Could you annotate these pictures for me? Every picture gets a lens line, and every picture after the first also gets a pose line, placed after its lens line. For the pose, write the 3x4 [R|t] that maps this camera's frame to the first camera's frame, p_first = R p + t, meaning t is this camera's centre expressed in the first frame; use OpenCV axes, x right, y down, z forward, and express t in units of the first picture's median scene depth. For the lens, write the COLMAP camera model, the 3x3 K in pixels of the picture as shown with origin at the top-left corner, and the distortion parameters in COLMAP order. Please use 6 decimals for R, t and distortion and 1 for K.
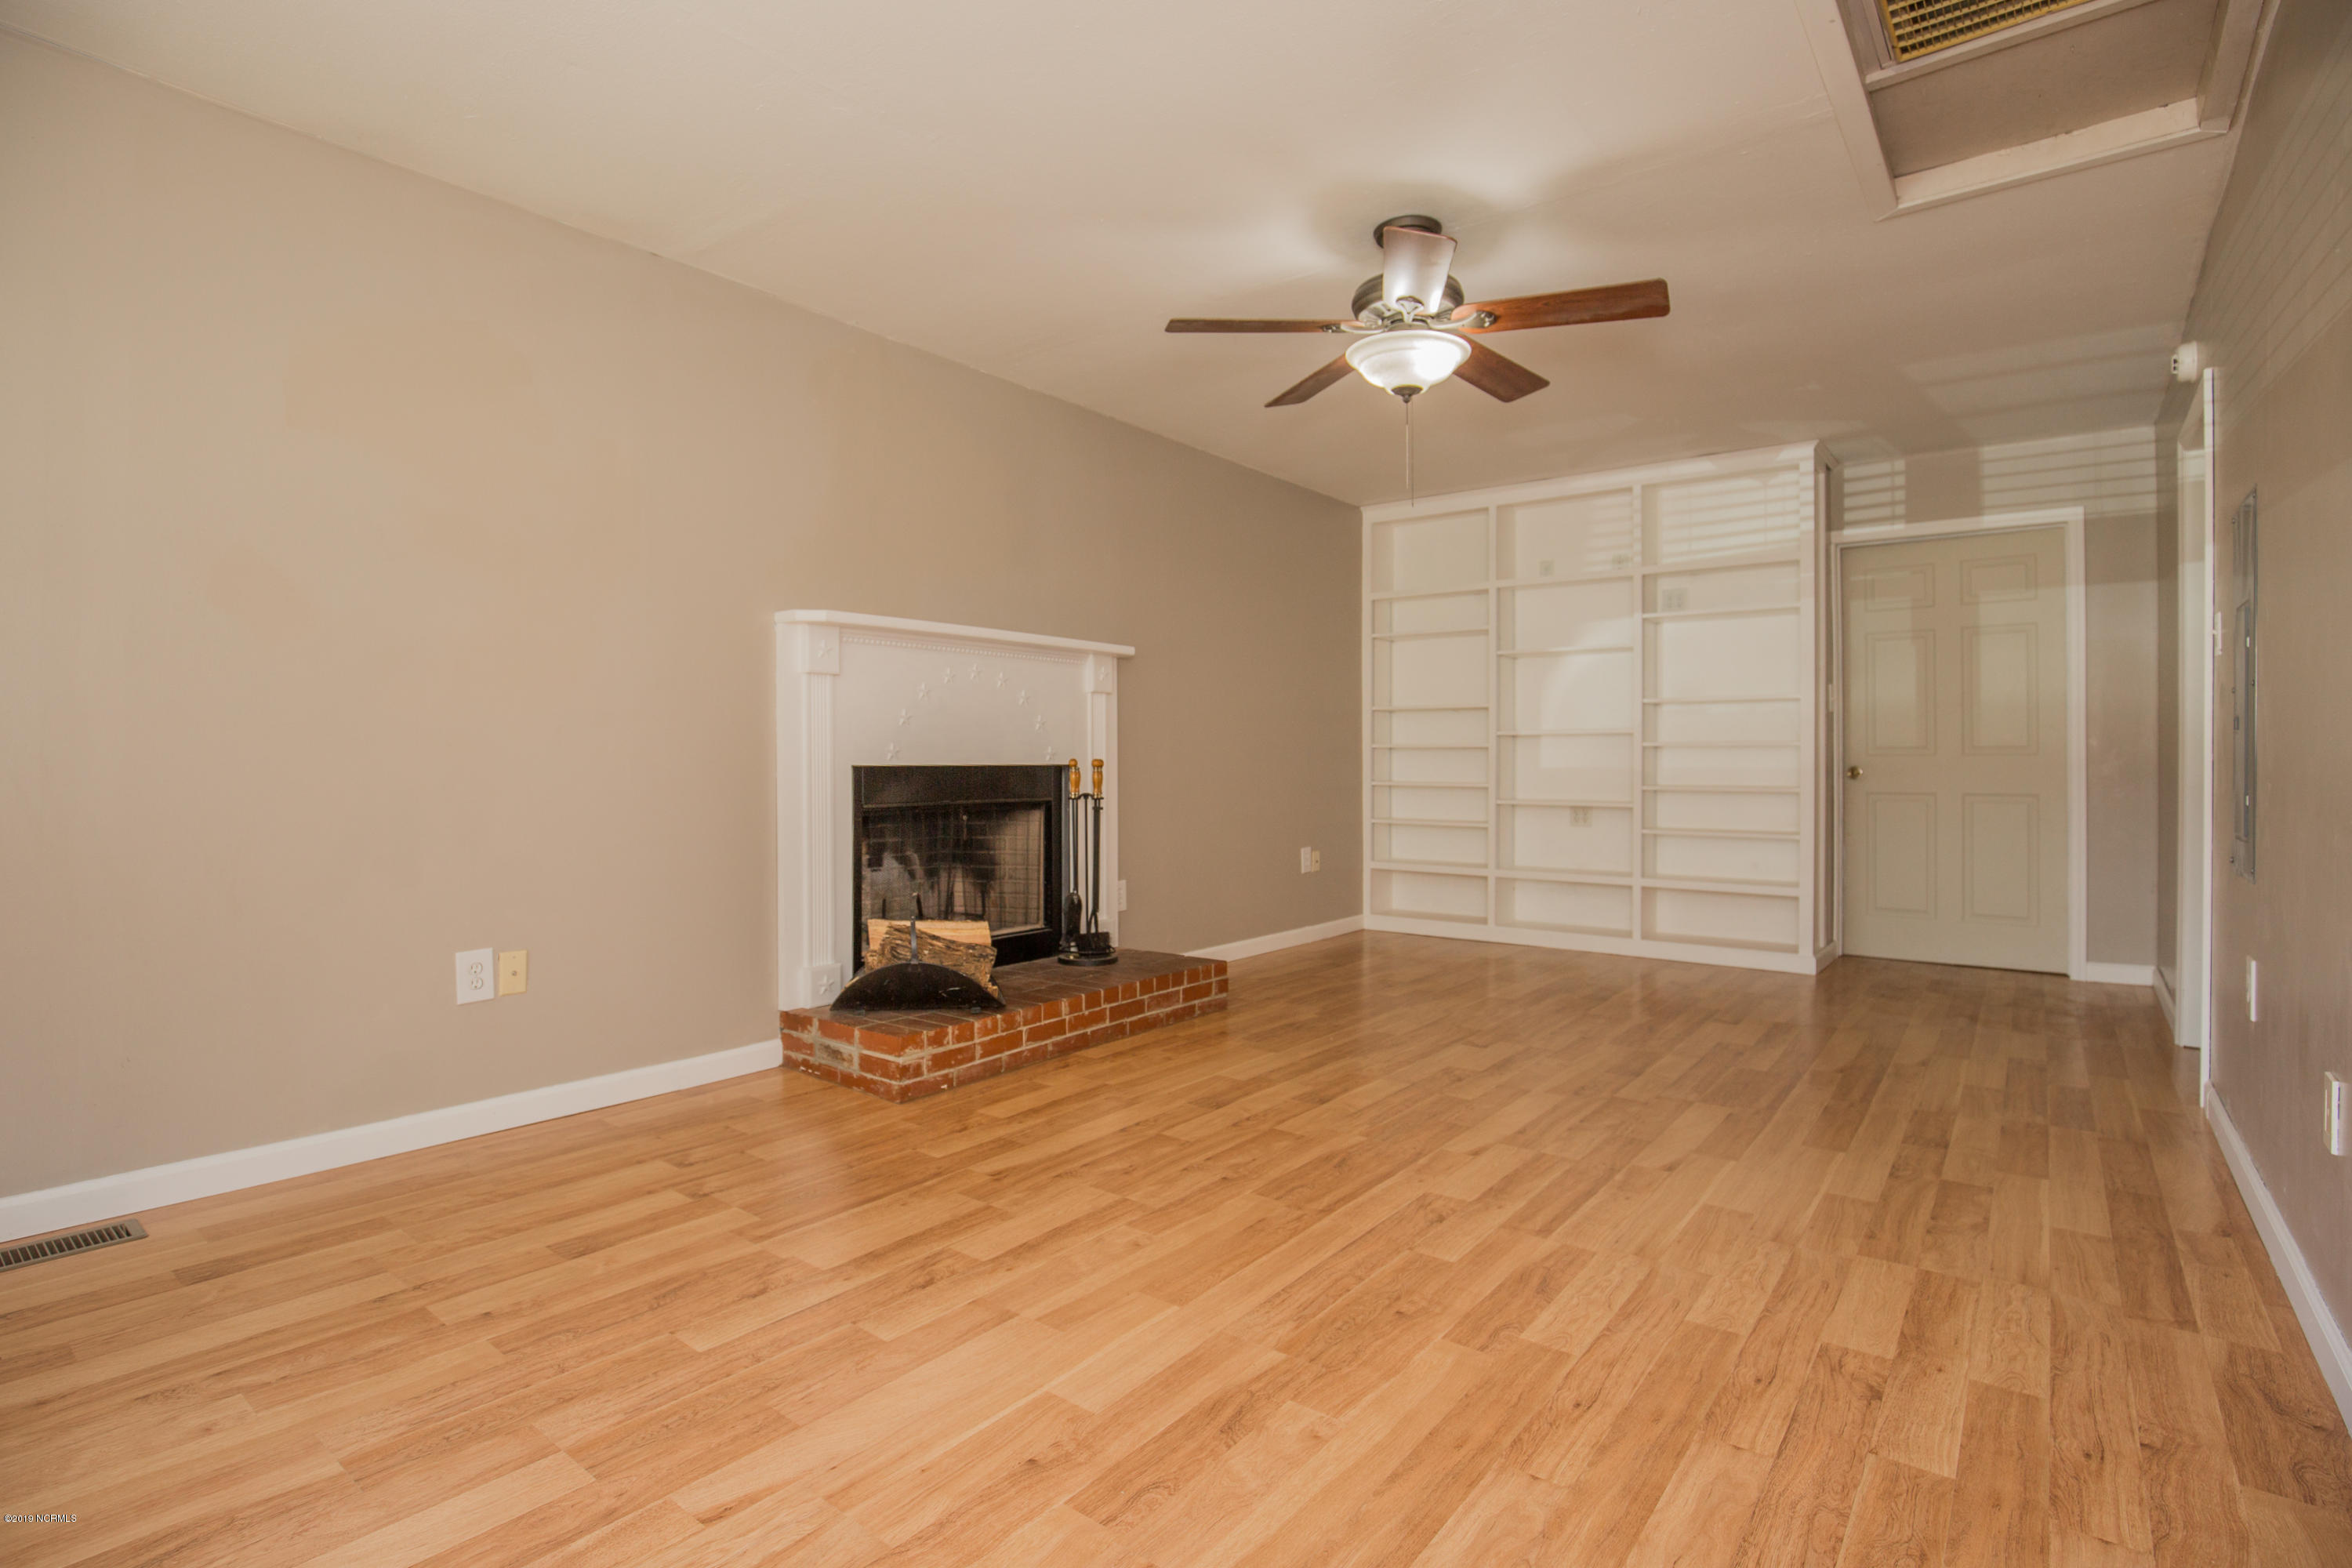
lens RADIAL K [[1092.6, 0, 1205.9], [0, 1092.6, 766.9], [0, 0, 1]] dist [-0.014993, 0.001792]
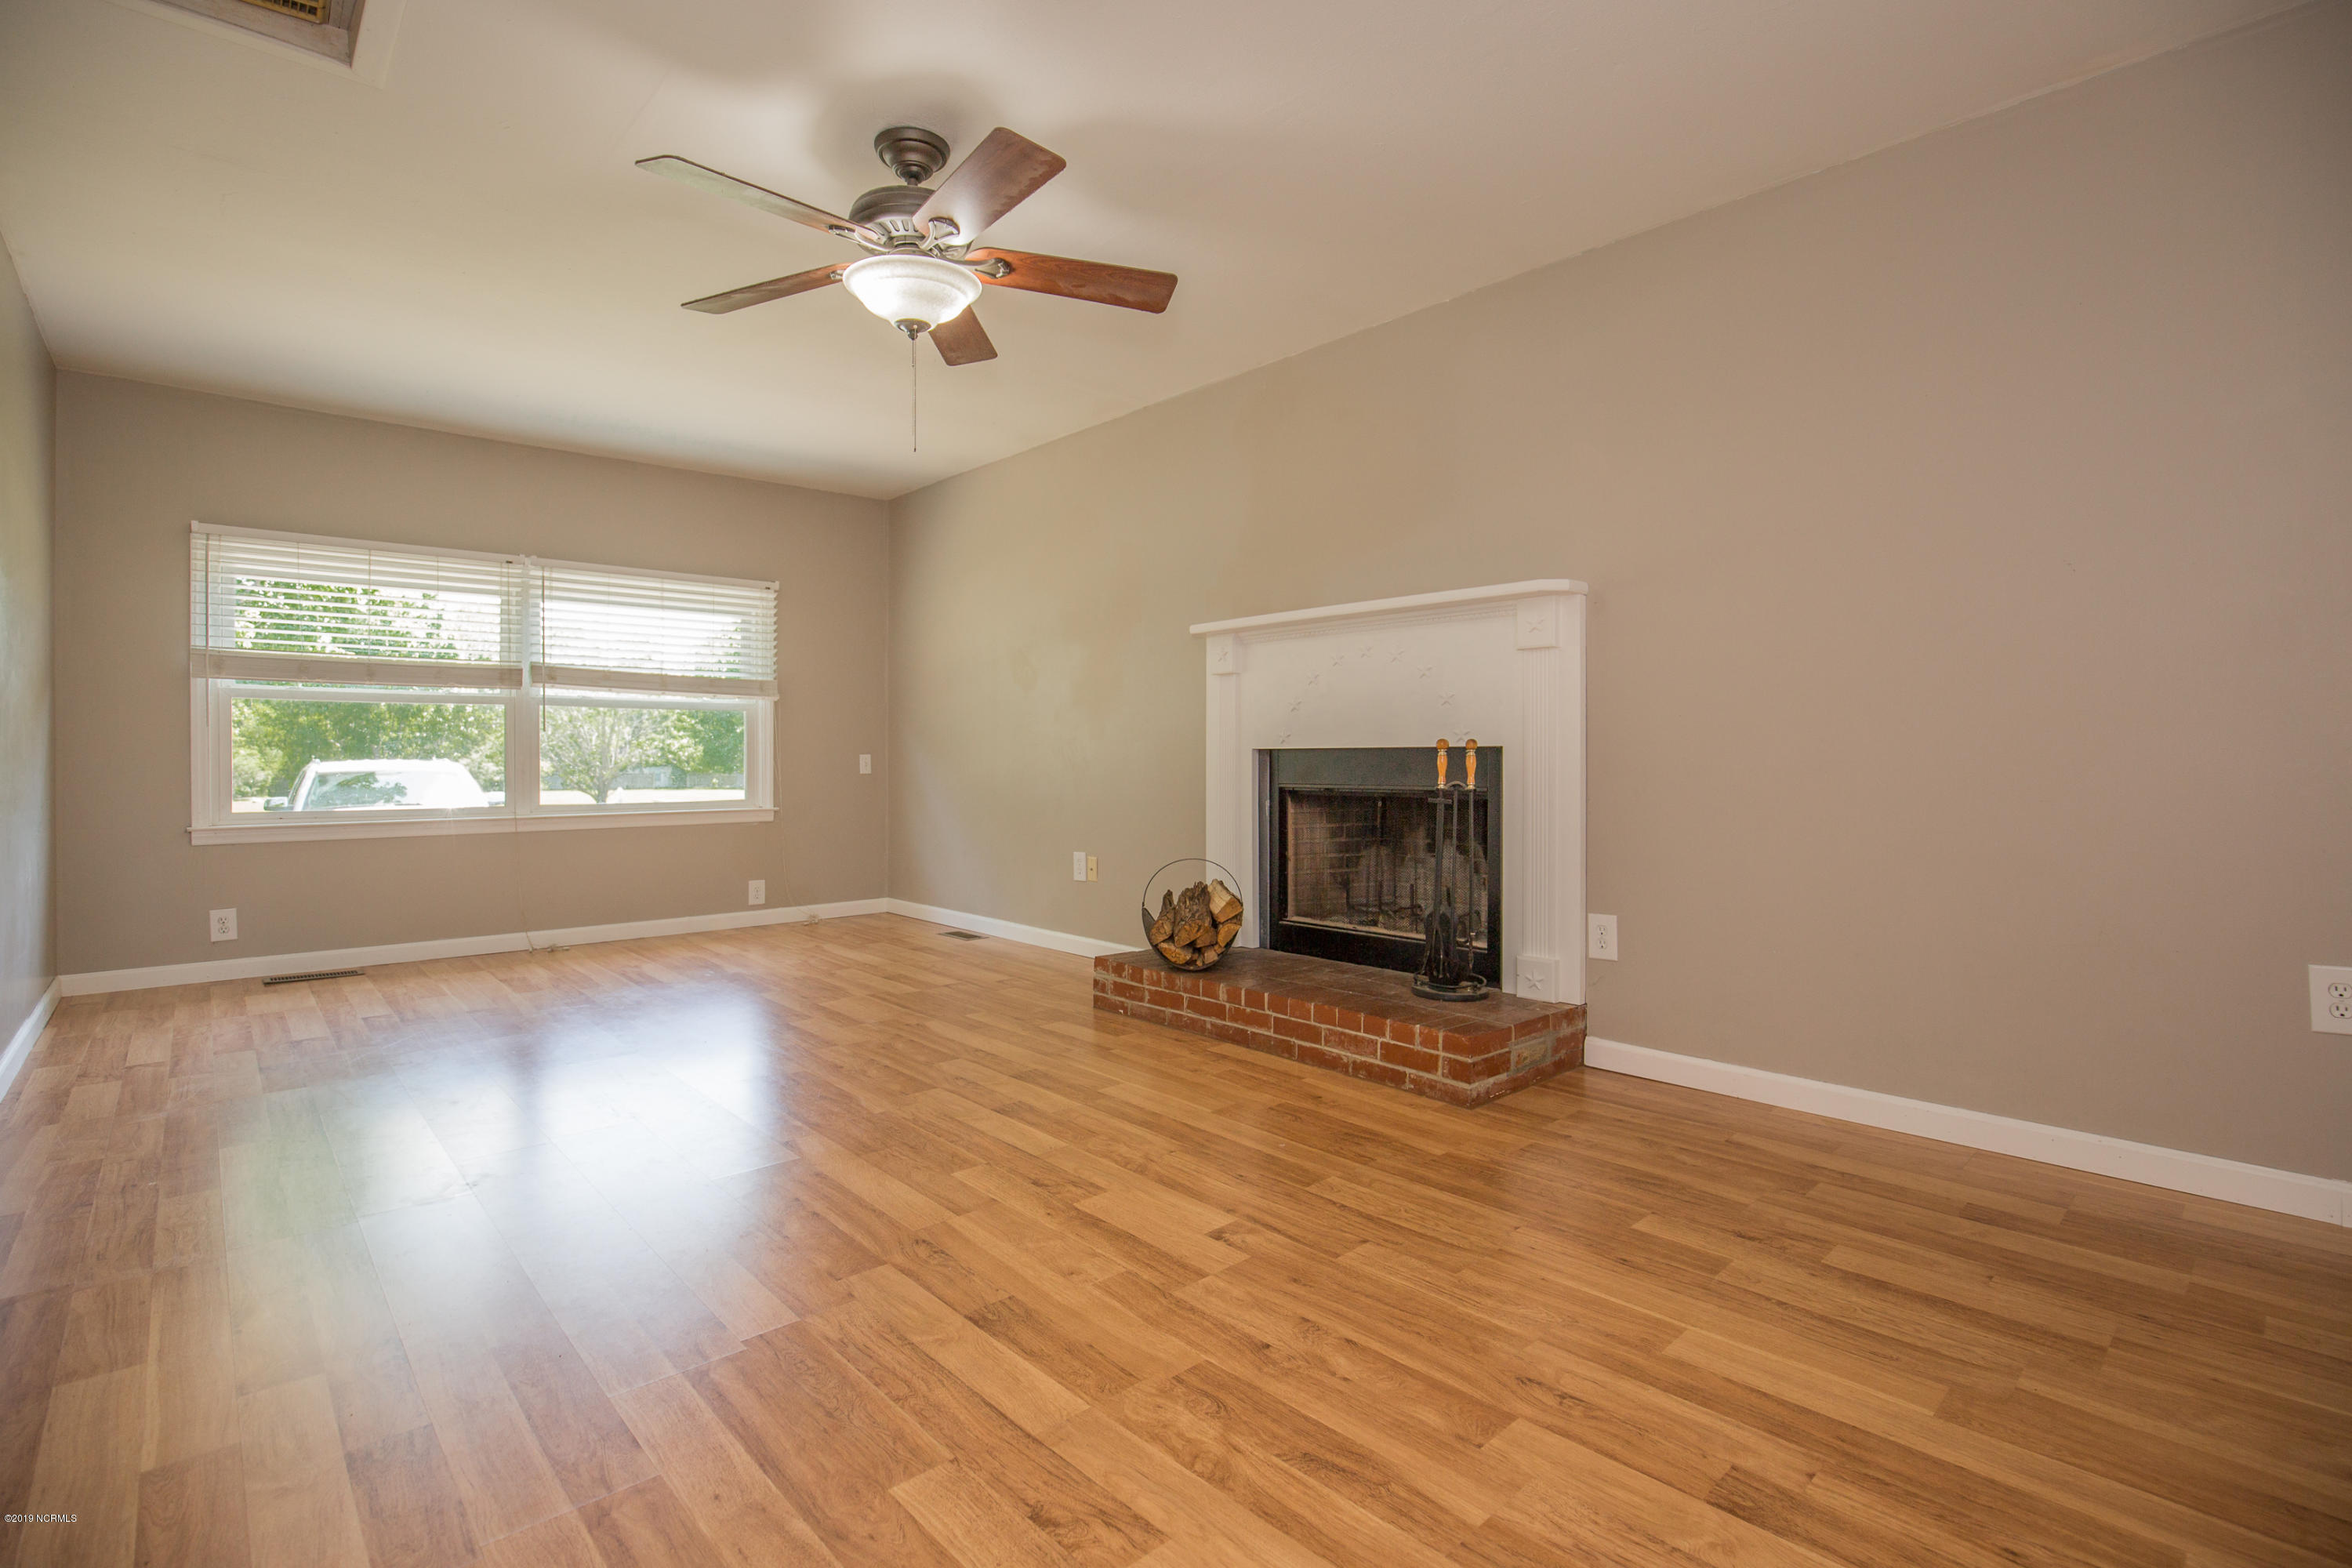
lens RADIAL K [[1092.6, 0, 1162.4], [0, 1092.6, 790.5], [0, 0, 1]] dist [-0.014993, 0.001792]
pose [[-0.167891, 0.031606, -0.985299, 0.878791], [-0.001247, 0.999478, 0.032274, 0.005752], [0.985805, 0.006648, -0.167764, 1.152138]]
